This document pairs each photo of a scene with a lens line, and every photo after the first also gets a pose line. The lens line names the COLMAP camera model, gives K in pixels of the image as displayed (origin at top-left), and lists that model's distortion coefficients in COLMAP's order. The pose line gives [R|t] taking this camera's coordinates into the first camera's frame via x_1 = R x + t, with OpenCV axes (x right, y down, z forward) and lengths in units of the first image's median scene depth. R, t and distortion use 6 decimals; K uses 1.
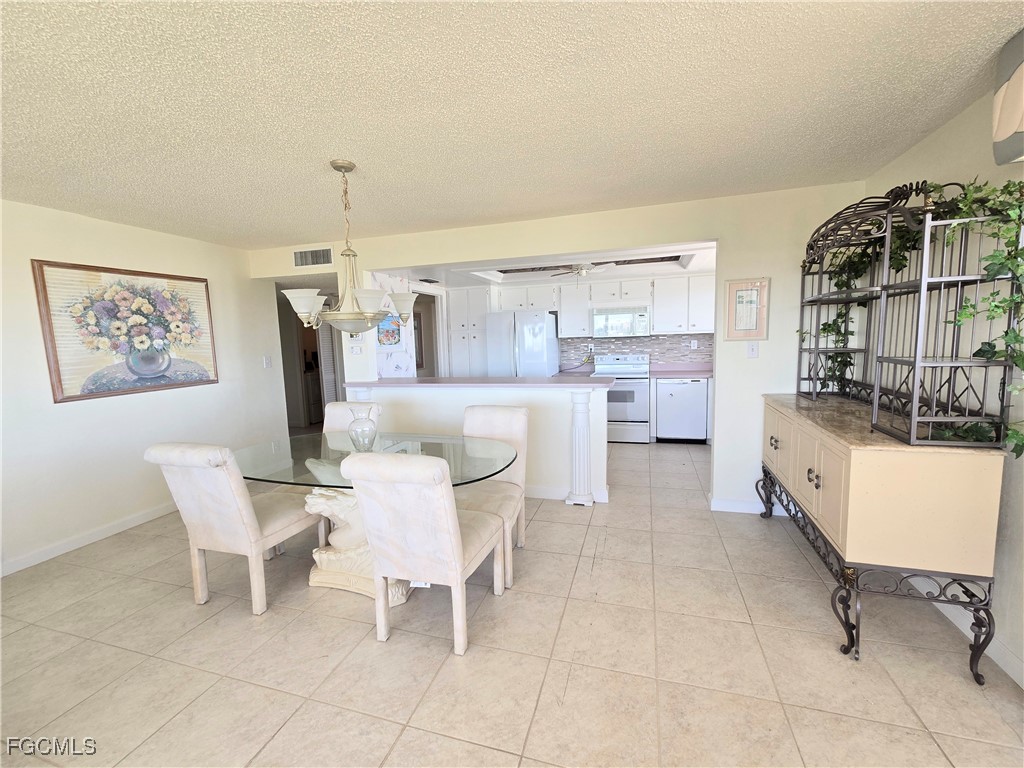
lens RADIAL K [[420.3, 0, 517.7], [0, 420.3, 384.5], [0, 0, 1]] dist [-0.001874, 0.001150]
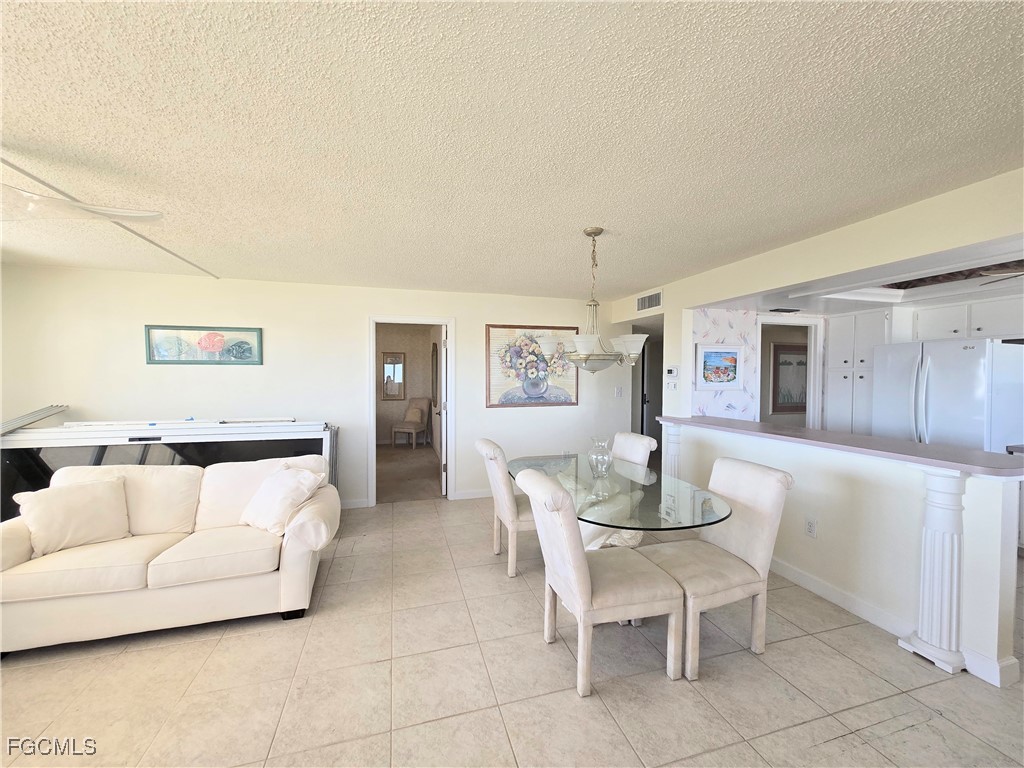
lens RADIAL K [[420.3, 0, 518.8], [0, 420.3, 384.5], [0, 0, 1]] dist [-0.001874, 0.001150]
pose [[0.545416, 0.050278, -0.836656, 0.331562], [-0.114355, 0.993329, -0.014855, -0.032657], [0.830328, 0.103778, 0.547527, 0.146817]]
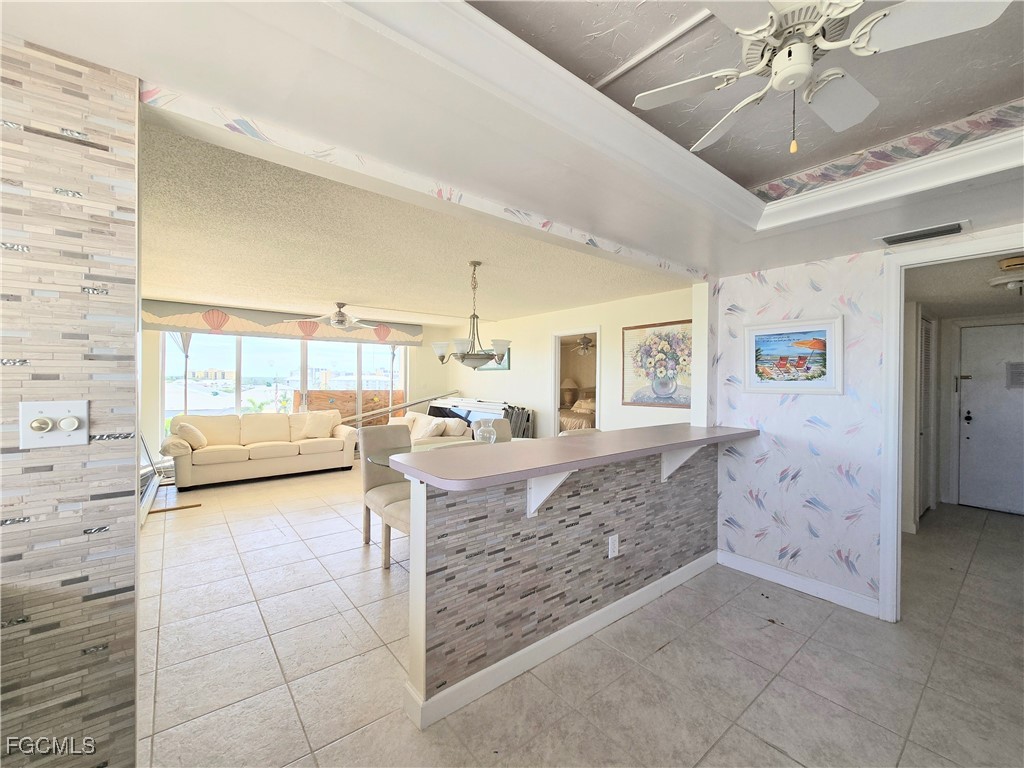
lens RADIAL K [[420.3, 0, 518.0], [0, 420.3, 382.1], [0, 0, 1]] dist [-0.001874, 0.001150]
pose [[-0.558832, 0.028781, -0.828781, 0.559857], [-0.086629, 0.991904, 0.092858, -0.157866], [0.824744, 0.123689, -0.551814, 1.394992]]
